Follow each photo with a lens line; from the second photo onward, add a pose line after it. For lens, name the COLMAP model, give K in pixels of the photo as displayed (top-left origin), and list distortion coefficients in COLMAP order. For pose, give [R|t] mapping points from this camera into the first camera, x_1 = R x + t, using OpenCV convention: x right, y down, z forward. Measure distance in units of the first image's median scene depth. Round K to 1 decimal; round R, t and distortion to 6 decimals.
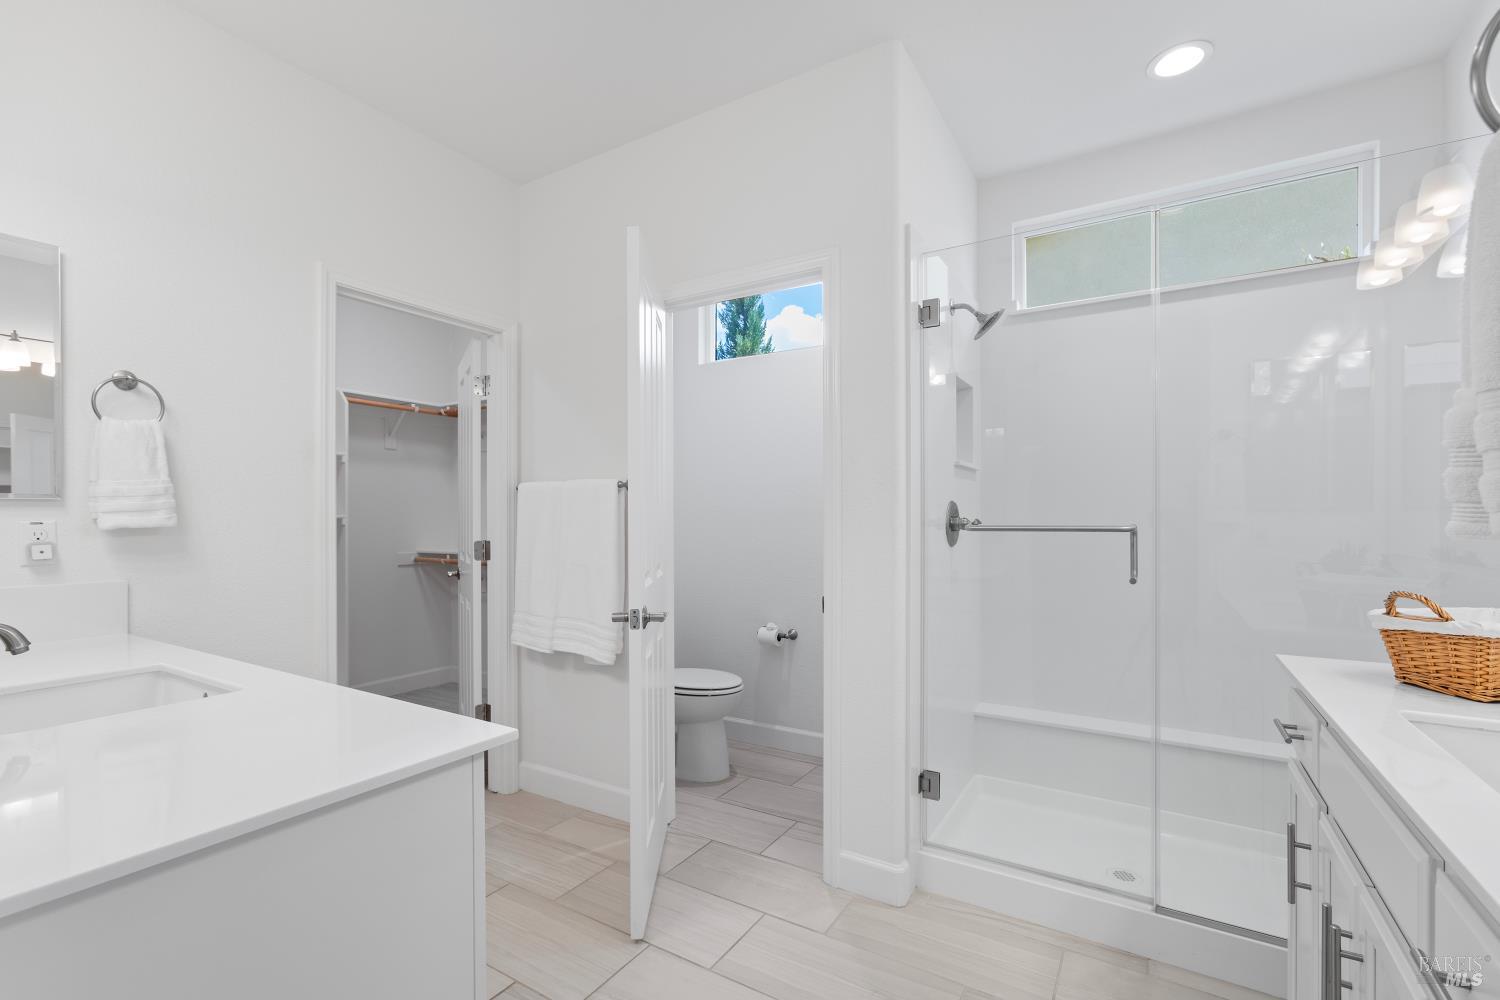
lens RADIAL K [[669.1, 0, 744.9], [0, 669.1, 524.2], [0, 0, 1]] dist [0.000722, 0.000177]
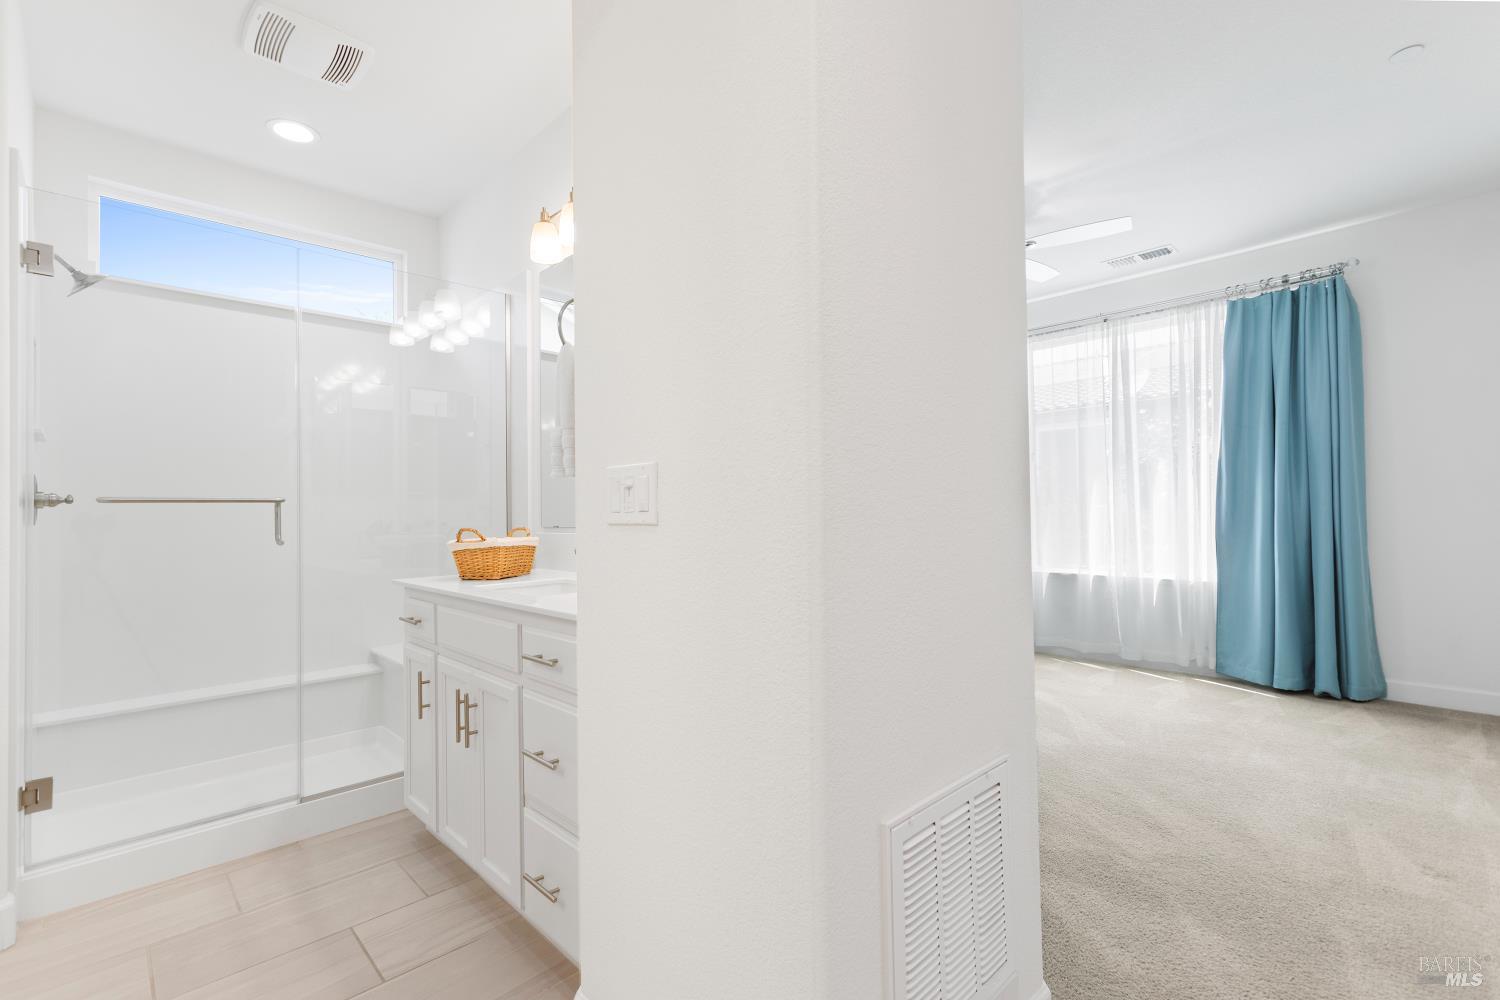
lens RADIAL K [[680.5, 0, 740.9], [0, 680.5, 496.9], [0, 0, 1]] dist [0.000476, -0.000176]
pose [[0.252039, 0.020733, 0.967495, -0.433644], [0.021524, 0.999403, -0.027024, 0.053990], [-0.967478, 0.027636, 0.251442, -0.144404]]
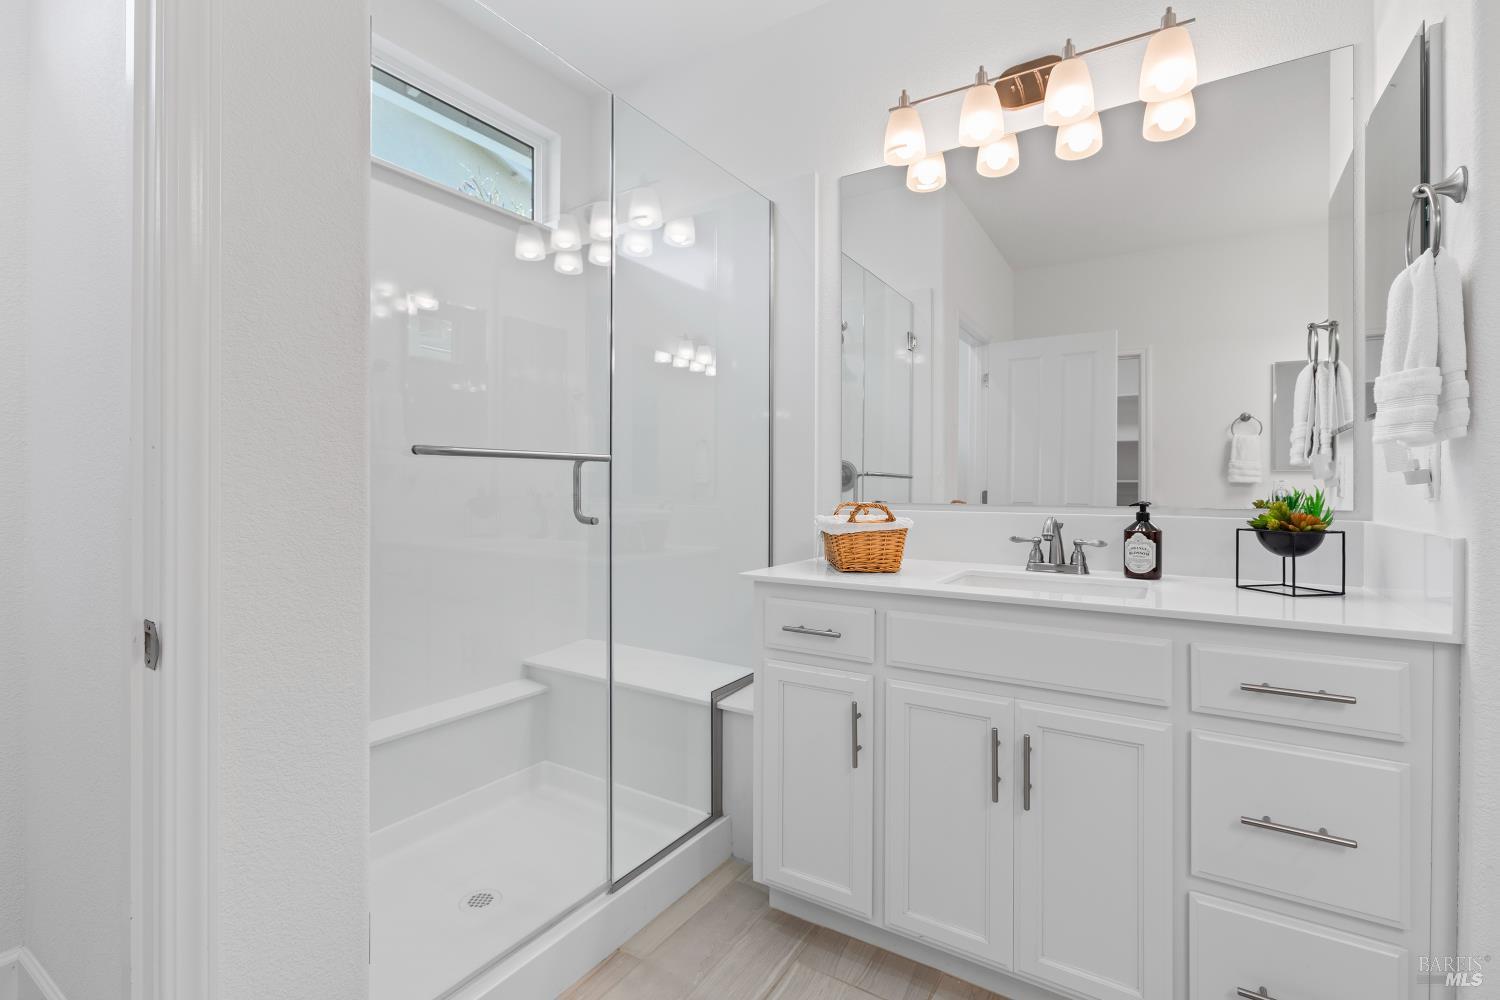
lens RADIAL K [[680.5, 0, 740.9], [0, 680.5, 496.9], [0, 0, 1]] dist [0.000476, -0.000176]
pose [[0.013779, -0.007879, 0.999874, -0.278069], [-0.001324, 0.999968, 0.007898, 0.050588], [-0.999904, -0.001433, 0.013768, 0.821843]]
